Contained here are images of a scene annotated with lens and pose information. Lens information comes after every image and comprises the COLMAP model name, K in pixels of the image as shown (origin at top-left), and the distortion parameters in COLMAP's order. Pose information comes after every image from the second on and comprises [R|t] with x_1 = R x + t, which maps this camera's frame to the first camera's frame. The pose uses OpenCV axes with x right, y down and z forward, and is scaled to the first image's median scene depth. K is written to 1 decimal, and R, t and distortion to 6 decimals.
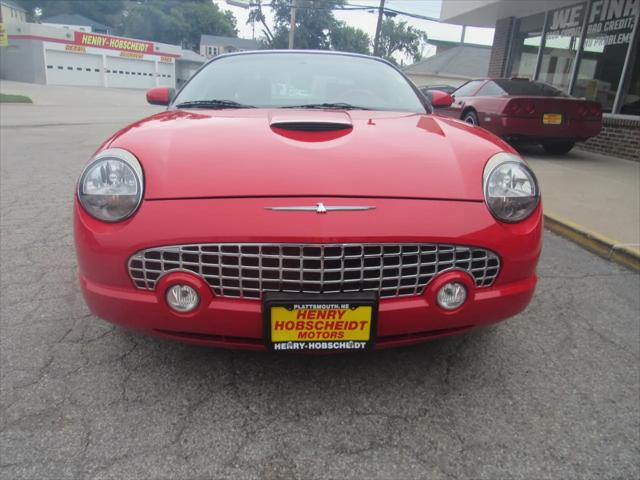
lens RADIAL K [[458.9, 0, 316.1], [0, 458.9, 240.7], [0, 0, 1]] dist [-0.024525, 0.006014]
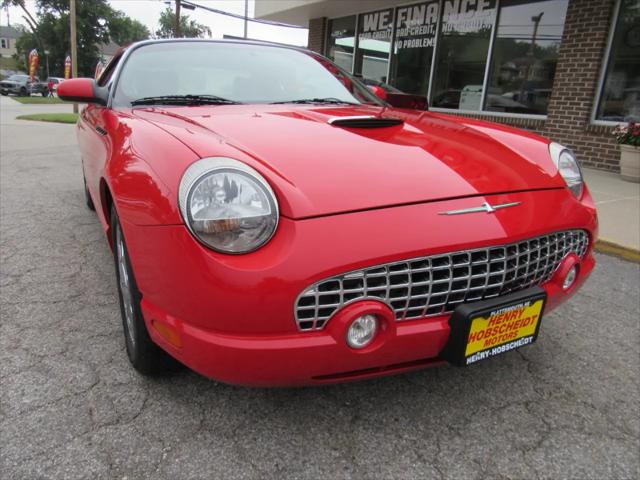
lens RADIAL K [[458.9, 0, 316.1], [0, 458.9, 240.7], [0, 0, 1]] dist [-0.024525, 0.006014]
pose [[0.906411, -0.126933, 0.402874, -0.382266], [0.123838, 0.991725, 0.033843, -0.042995], [-0.403836, 0.019216, 0.914630, 0.148247]]
